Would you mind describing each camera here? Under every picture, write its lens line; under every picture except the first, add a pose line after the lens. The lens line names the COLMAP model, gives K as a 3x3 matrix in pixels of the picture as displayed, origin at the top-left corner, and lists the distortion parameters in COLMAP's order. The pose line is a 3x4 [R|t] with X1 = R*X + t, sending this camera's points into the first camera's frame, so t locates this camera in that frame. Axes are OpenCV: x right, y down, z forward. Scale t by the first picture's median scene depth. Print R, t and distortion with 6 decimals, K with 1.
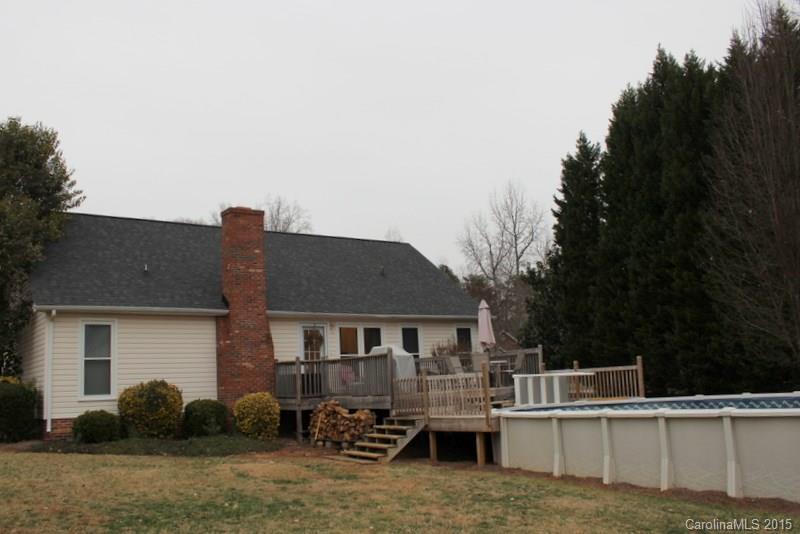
lens RADIAL K [[685.4, 0, 400.0], [0, 685.4, 267.0], [0, 0, 1]] dist [-0.152748, 0.129996]
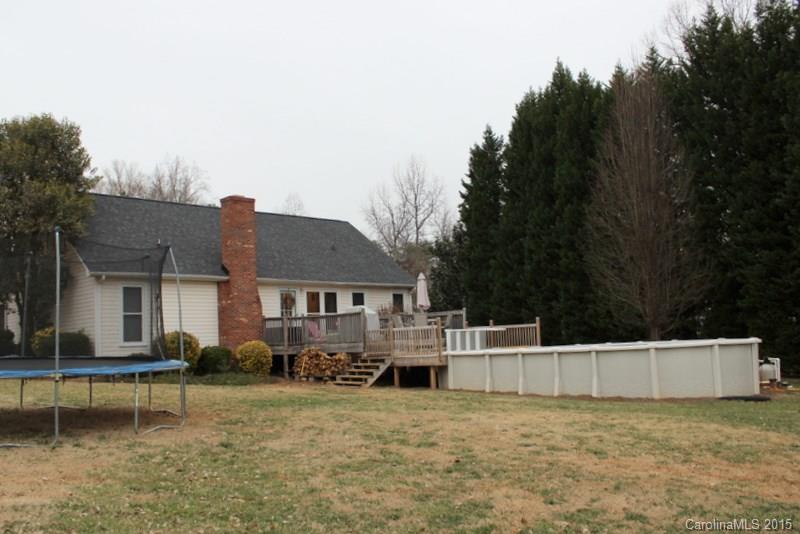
lens RADIAL K [[685.4, 0, 400.0], [0, 685.4, 267.0], [0, 0, 1]] dist [-0.152748, 0.129996]
pose [[0.986811, 0.024673, 0.159983, -0.129227], [-0.033090, 0.998193, 0.050166, -0.027654], [-0.158456, -0.054799, 0.985844, -0.286605]]
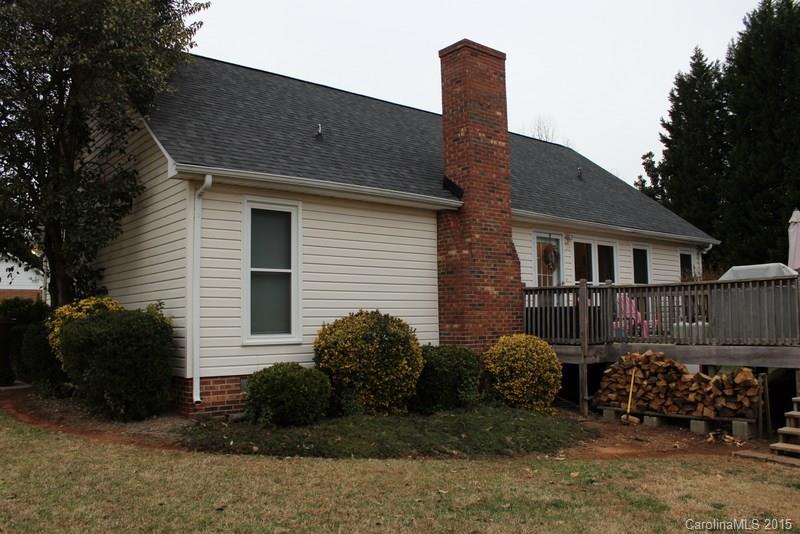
lens RADIAL K [[663.6, 0, 421.2], [0, 663.6, 265.8], [0, 0, 1]] dist [-0.133467, 0.117393]
pose [[0.997170, 0.040027, 0.063641, -0.302232], [-0.045300, 0.995460, 0.083704, 0.067660], [-0.060001, -0.086350, 0.994456, 0.365403]]
